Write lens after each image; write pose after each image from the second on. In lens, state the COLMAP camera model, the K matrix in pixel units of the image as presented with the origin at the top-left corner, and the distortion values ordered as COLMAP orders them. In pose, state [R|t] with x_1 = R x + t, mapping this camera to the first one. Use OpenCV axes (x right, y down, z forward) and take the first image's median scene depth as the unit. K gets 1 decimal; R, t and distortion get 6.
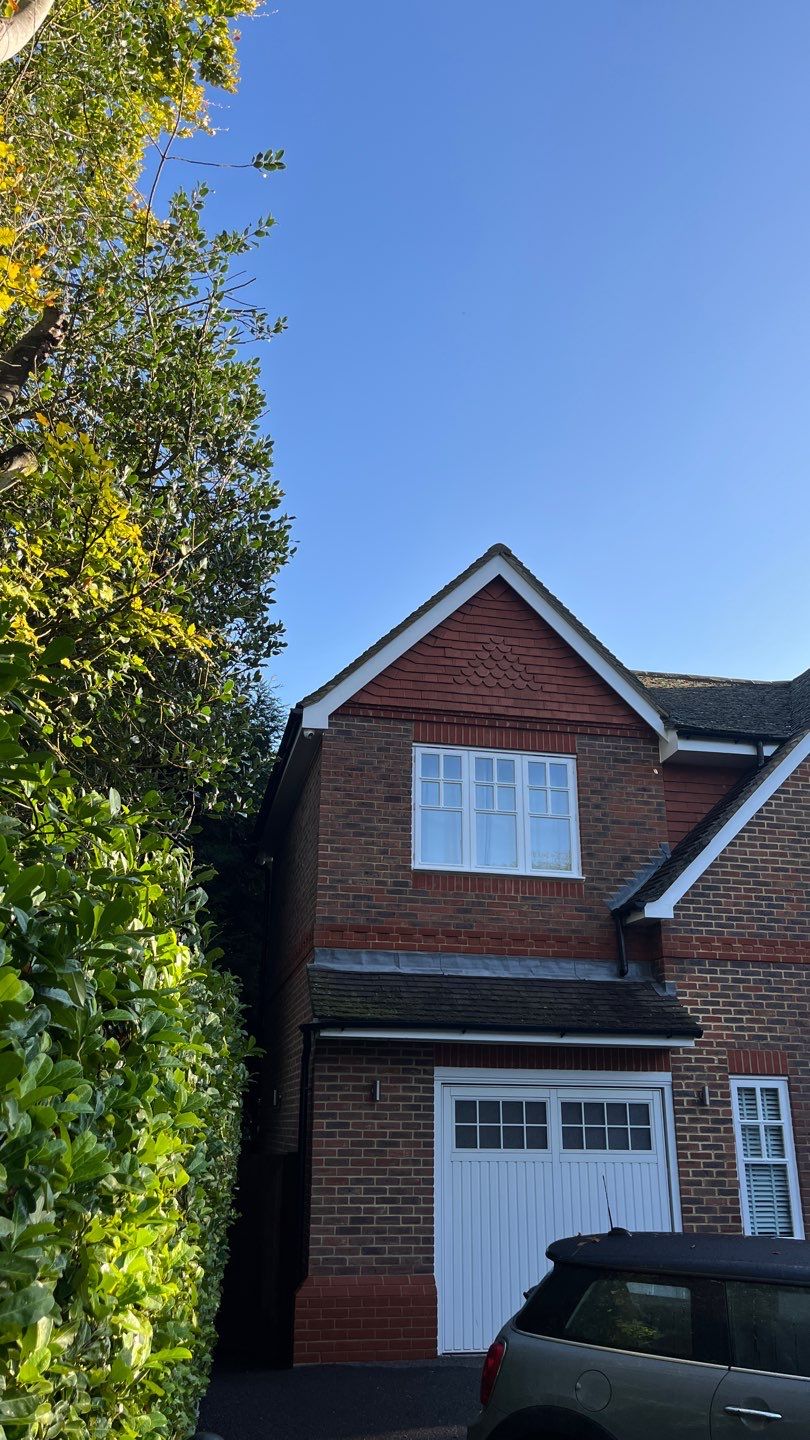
lens RADIAL K [[1101.8, 0, 407.5], [0, 1101.8, 715.0], [0, 0, 1]] dist [0.033626, -0.023750]
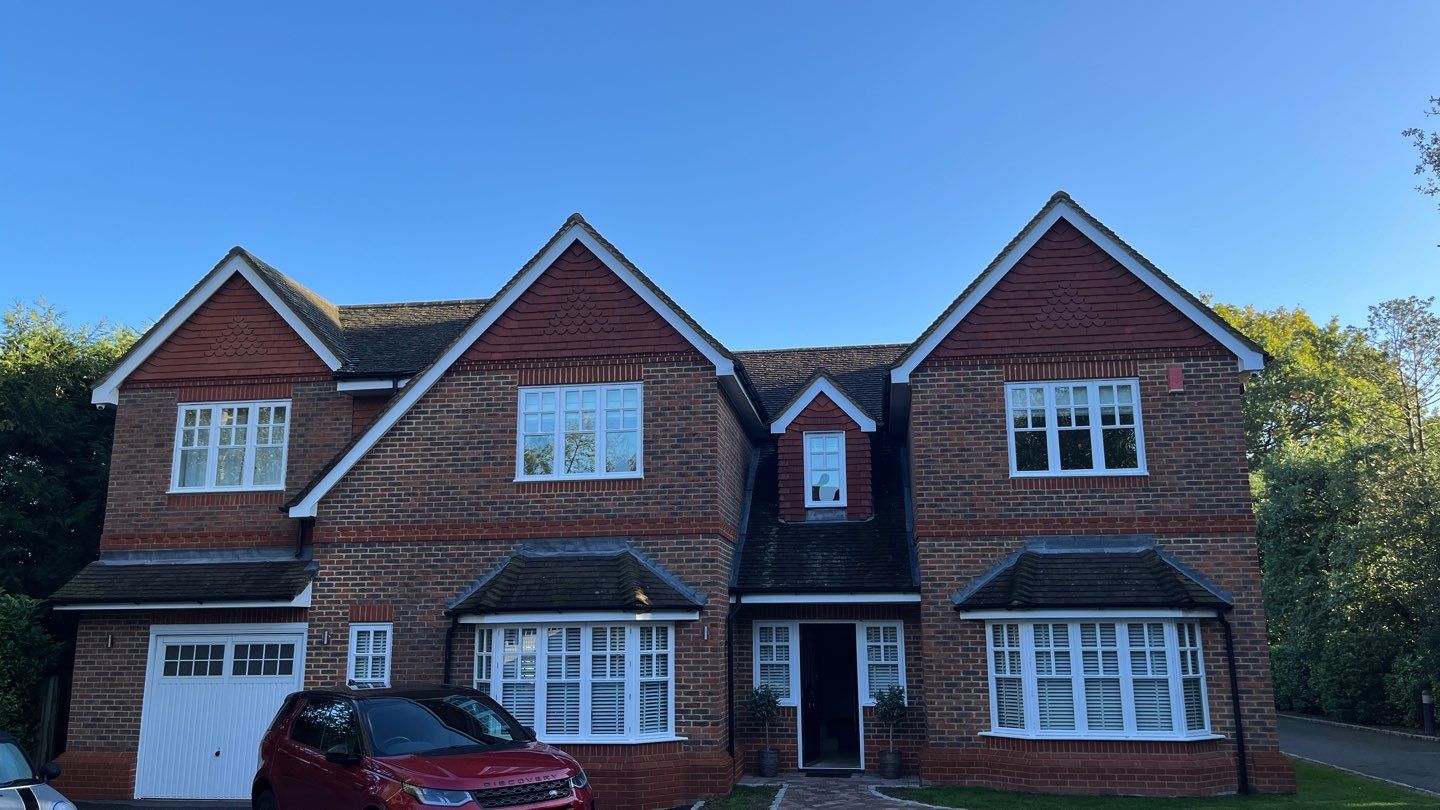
lens RADIAL K [[1101.8, 0, 751.1], [0, 1101.8, 414.0], [0, 0, 1]] dist [0.033626, -0.023750]
pose [[0.942253, -0.085319, -0.323852, 1.221105], [0.131165, 0.983769, 0.122452, -0.041253], [0.308148, -0.157859, 0.938150, -0.120038]]
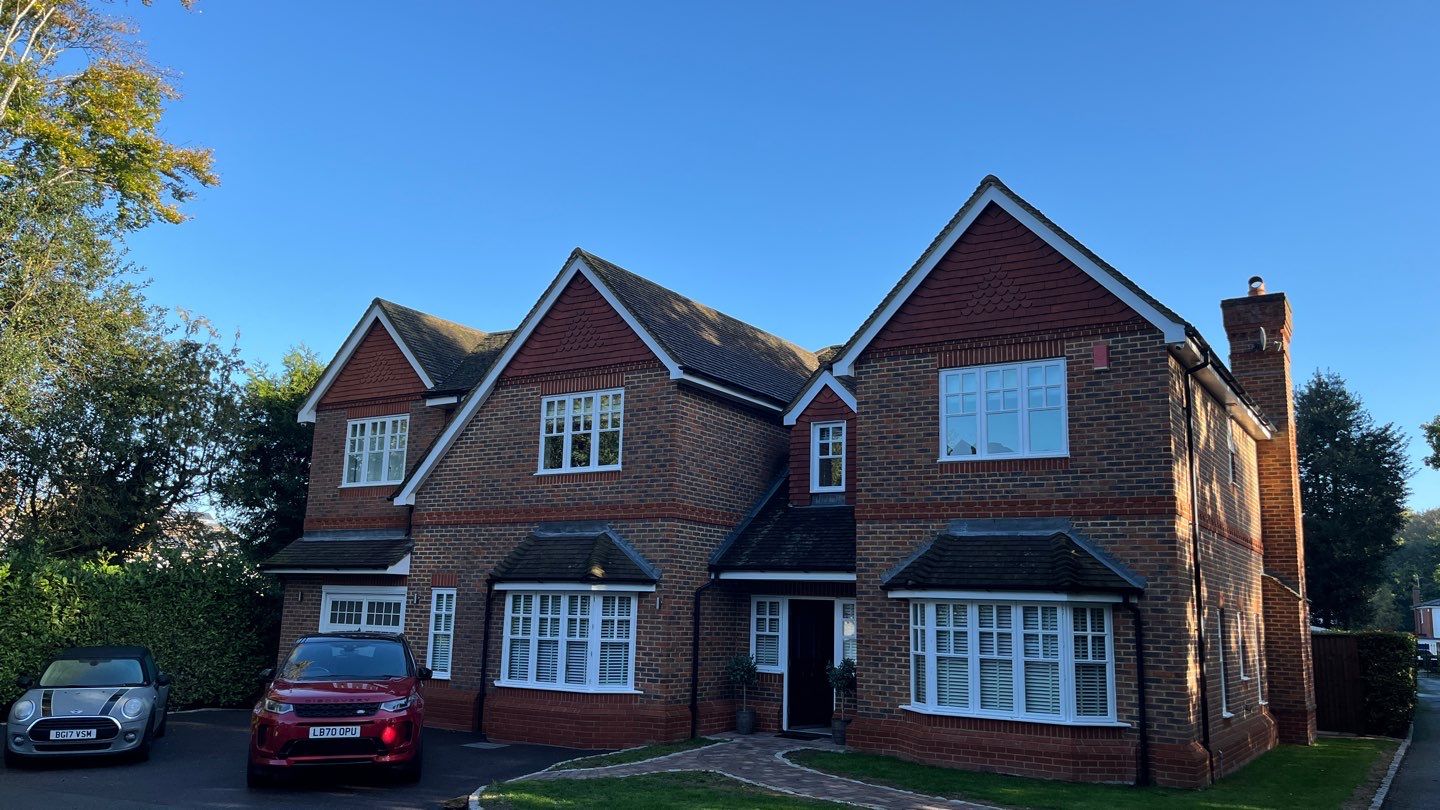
lens RADIAL K [[1101.8, 0, 727.0], [0, 1101.8, 416.7], [0, 0, 1]] dist [0.033626, -0.023750]
pose [[0.717223, -0.113943, -0.687465, 1.862439], [0.217753, 0.973785, 0.065780, 0.039103], [0.661948, -0.196876, 0.723232, 0.067797]]
